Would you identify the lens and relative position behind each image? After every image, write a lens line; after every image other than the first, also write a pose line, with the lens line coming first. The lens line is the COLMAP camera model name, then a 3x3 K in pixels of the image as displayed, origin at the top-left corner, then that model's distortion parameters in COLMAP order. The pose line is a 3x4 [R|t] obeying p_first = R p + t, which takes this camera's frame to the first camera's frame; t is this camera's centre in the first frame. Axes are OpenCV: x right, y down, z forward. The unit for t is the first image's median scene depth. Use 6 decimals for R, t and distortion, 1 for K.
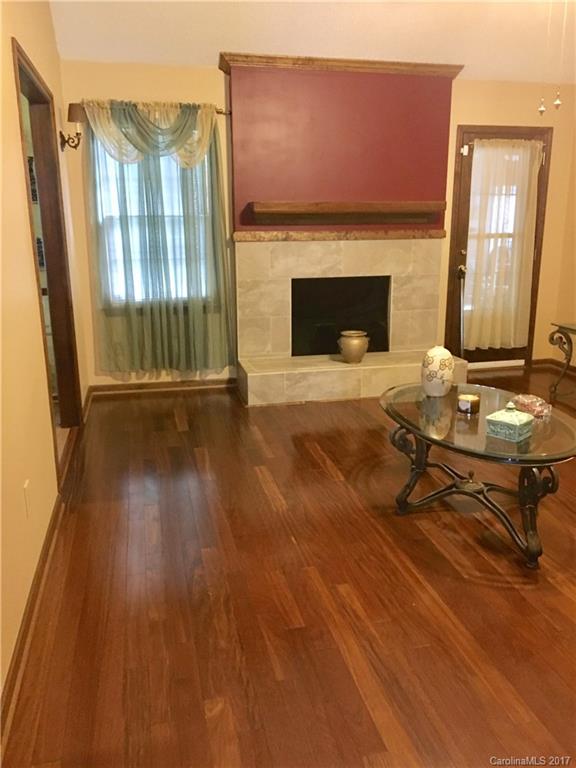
lens RADIAL K [[648.0, 0, 288.0], [0, 648.0, 384.0], [0, 0, 1]] dist [0.118499, -0.173129]
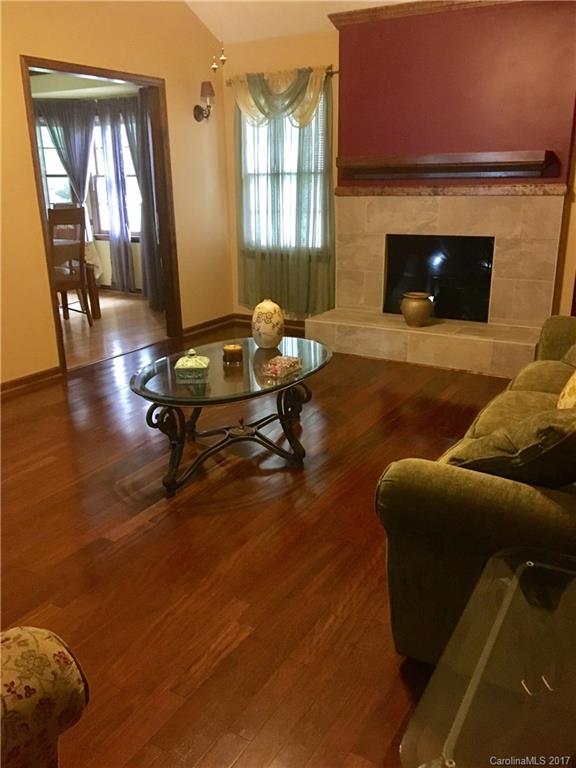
lens RADIAL K [[648.0, 0, 288.0], [0, 648.0, 384.0], [0, 0, 1]] dist [0.118499, -0.173129]
pose [[0.718066, 0.207419, -0.664348, 0.618219], [-0.162591, 0.978138, 0.129651, -0.042602], [0.676717, 0.014919, 0.736092, 0.161912]]
